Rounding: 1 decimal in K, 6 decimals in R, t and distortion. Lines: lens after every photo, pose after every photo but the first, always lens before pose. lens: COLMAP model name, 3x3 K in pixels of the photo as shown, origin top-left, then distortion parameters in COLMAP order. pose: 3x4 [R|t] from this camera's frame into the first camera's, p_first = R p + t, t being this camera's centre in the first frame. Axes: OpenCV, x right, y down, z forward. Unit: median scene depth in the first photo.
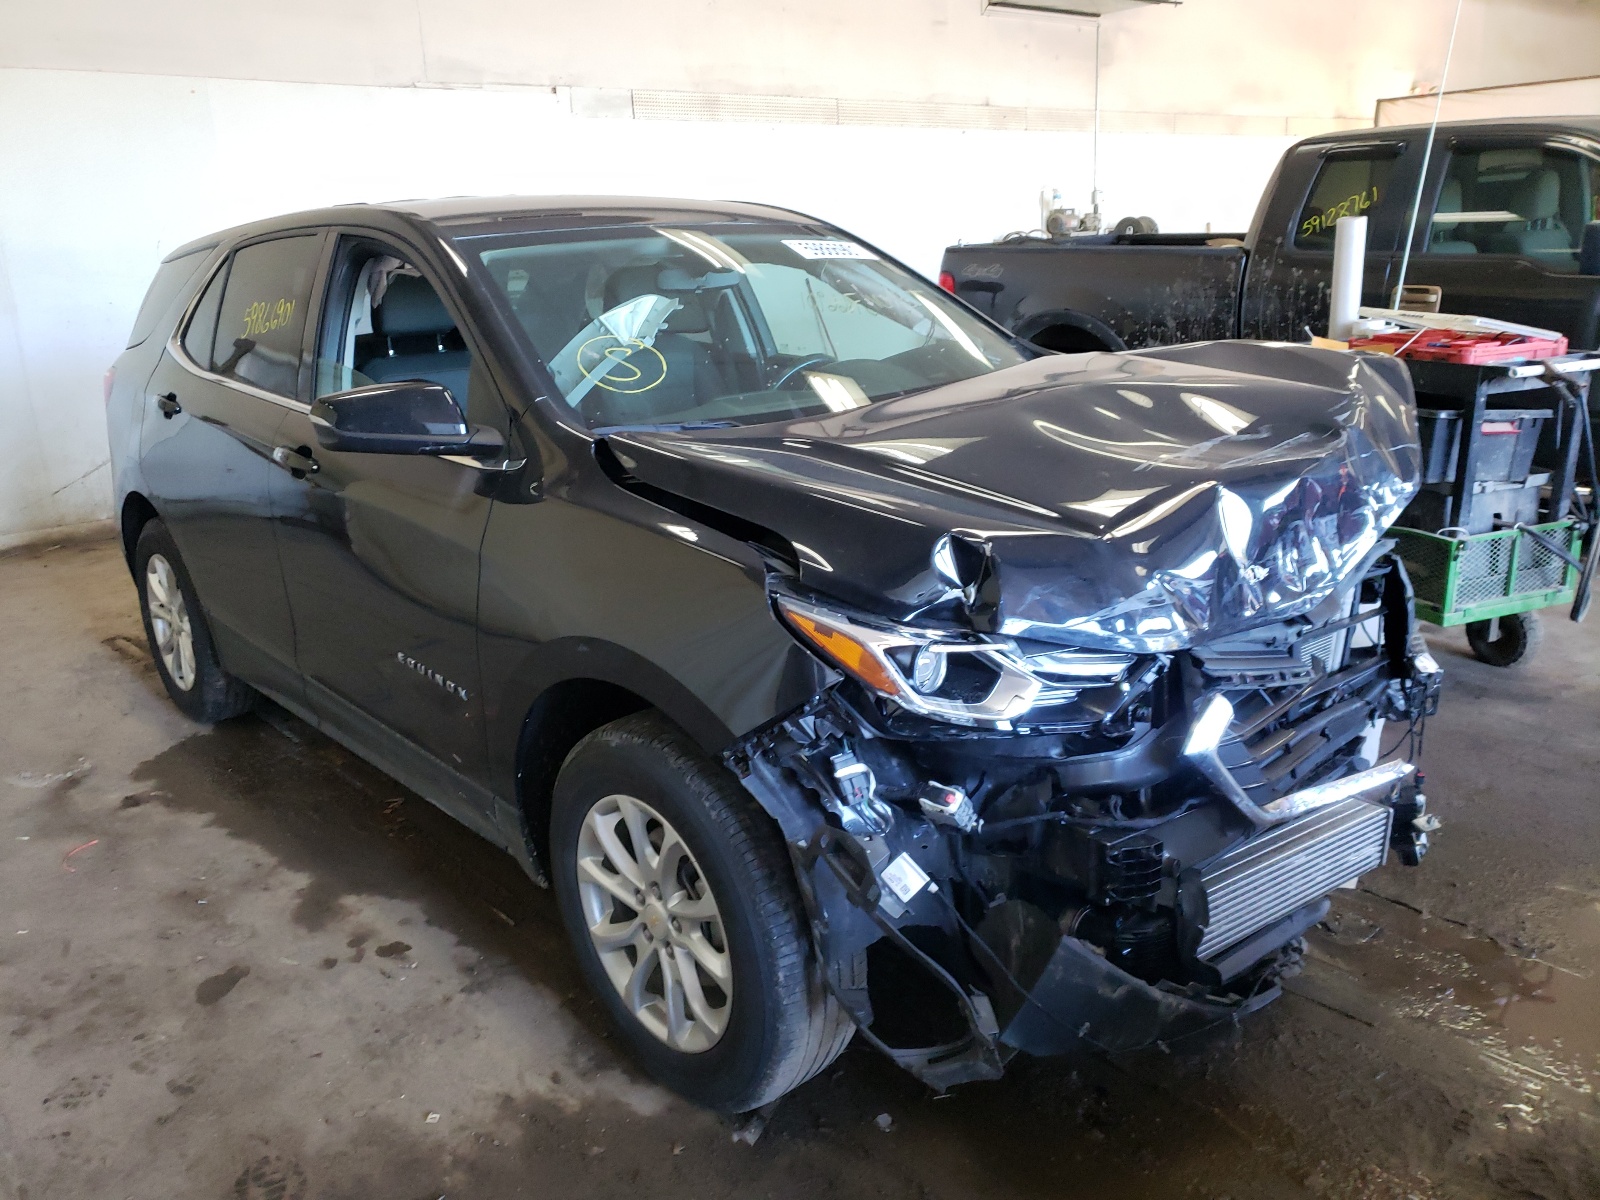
lens RADIAL K [[1205.9, 0, 805.3], [0, 1205.9, 607.5], [0, 0, 1]] dist [0.050208, -0.048019]
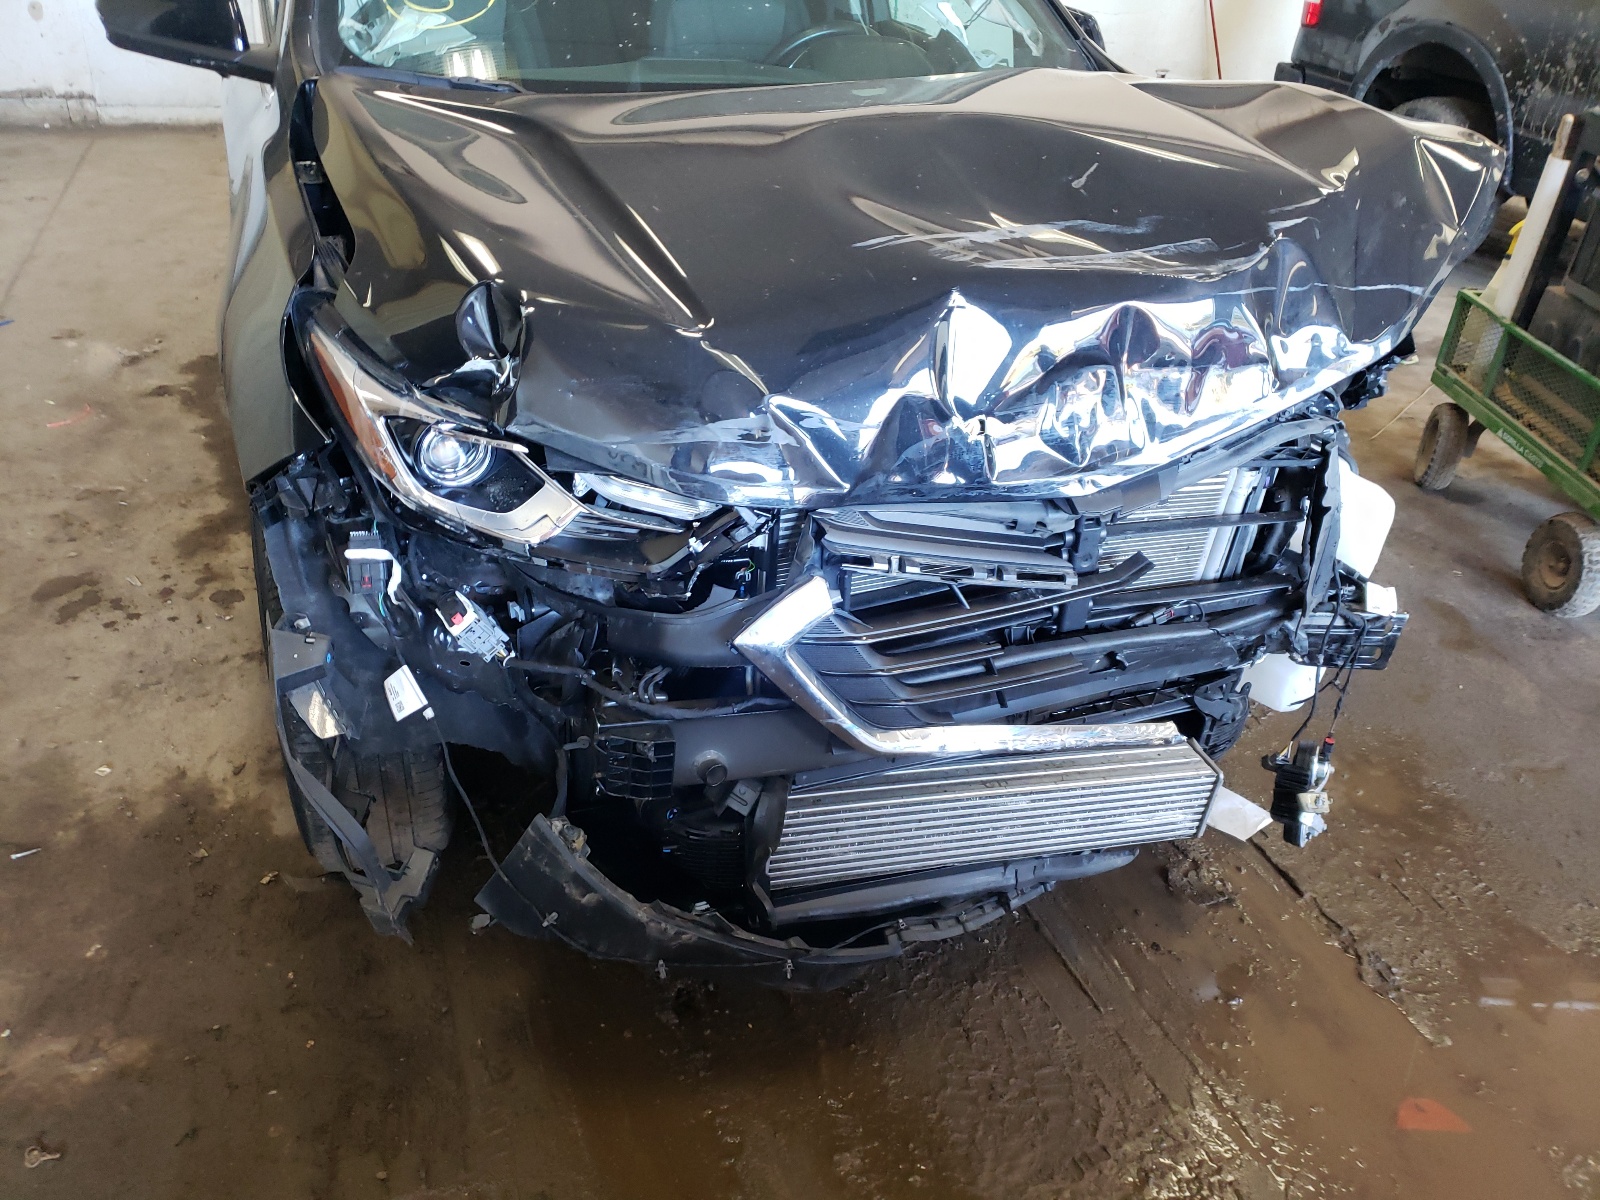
lens RADIAL K [[1205.9, 0, 795.4], [0, 1205.9, 595.8], [0, 0, 1]] dist [0.050208, -0.048019]
pose [[0.929889, 0.263571, -0.256587, 0.473106], [-0.195020, 0.944700, 0.263647, -0.099229], [0.311888, -0.195123, 0.929867, 0.290813]]
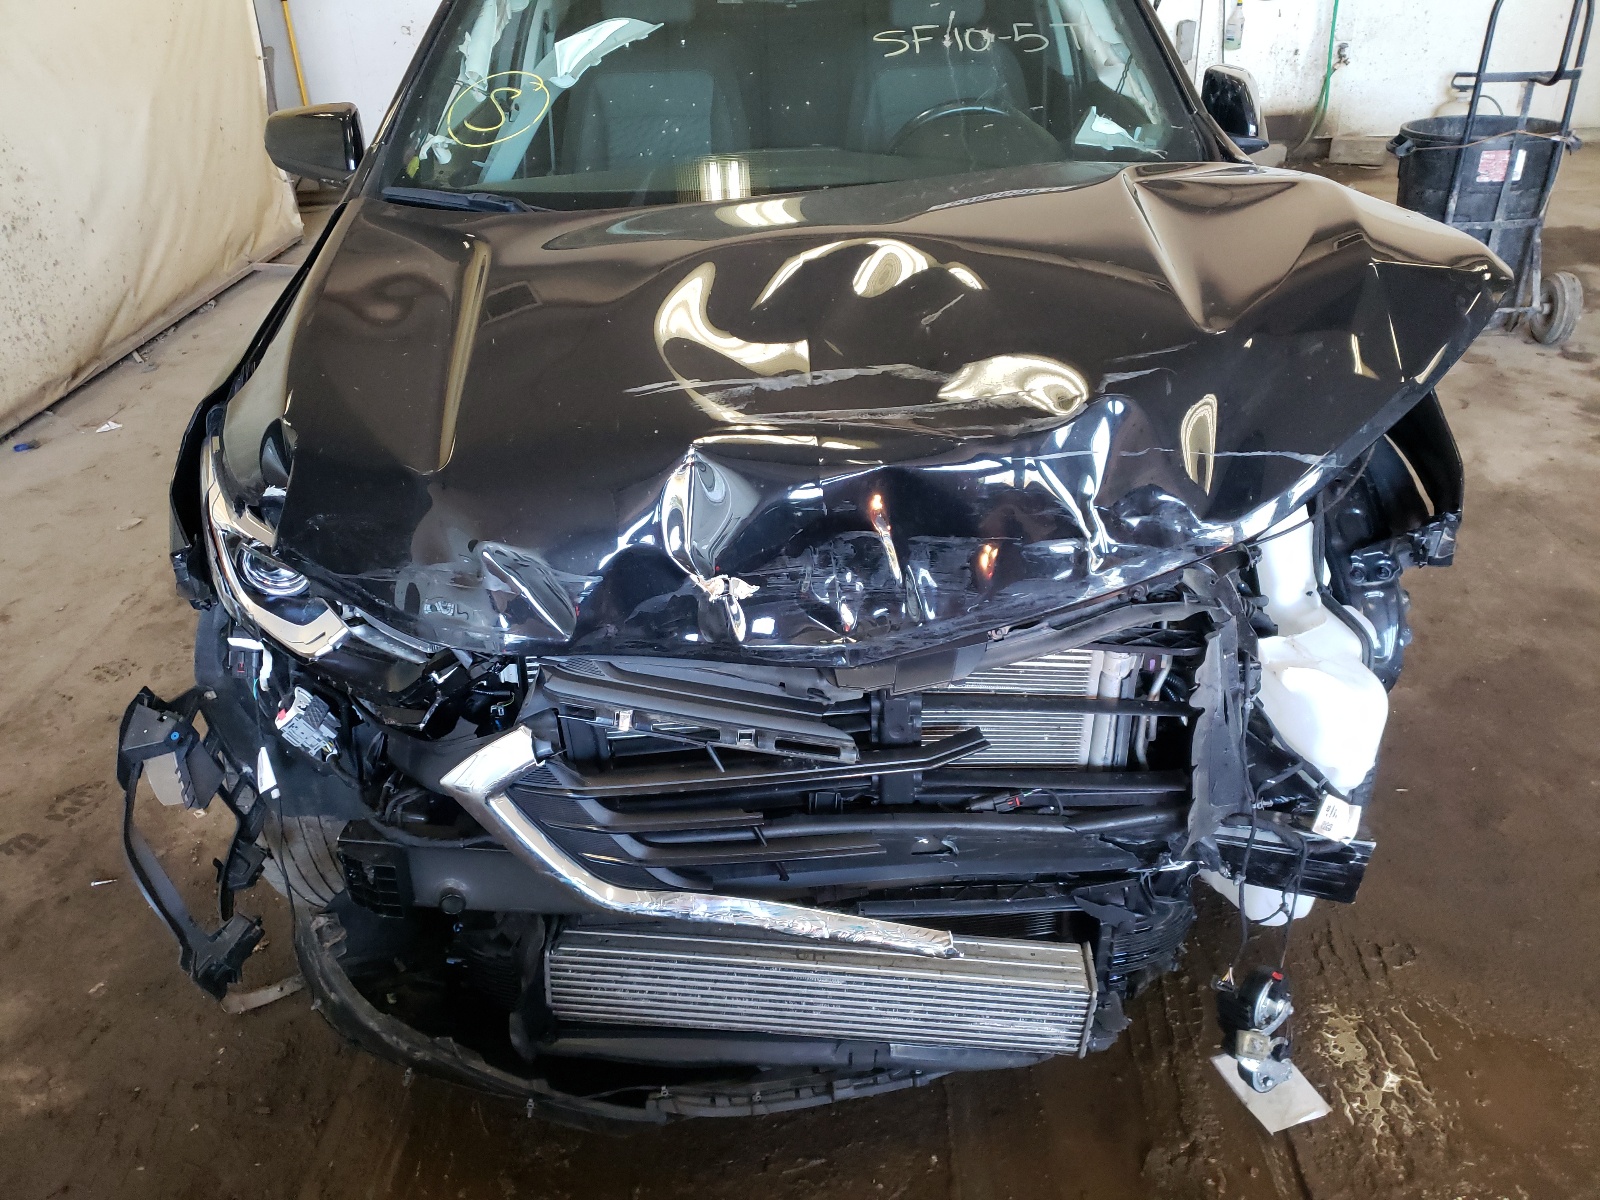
lens RADIAL K [[1205.9, 0, 803.4], [0, 1205.9, 591.2], [0, 0, 1]] dist [0.050208, -0.048019]
pose [[0.753149, 0.339923, -0.563222, 0.772586], [-0.191767, 0.932416, 0.306309, -0.235695], [0.629279, -0.122689, 0.767434, 0.514724]]
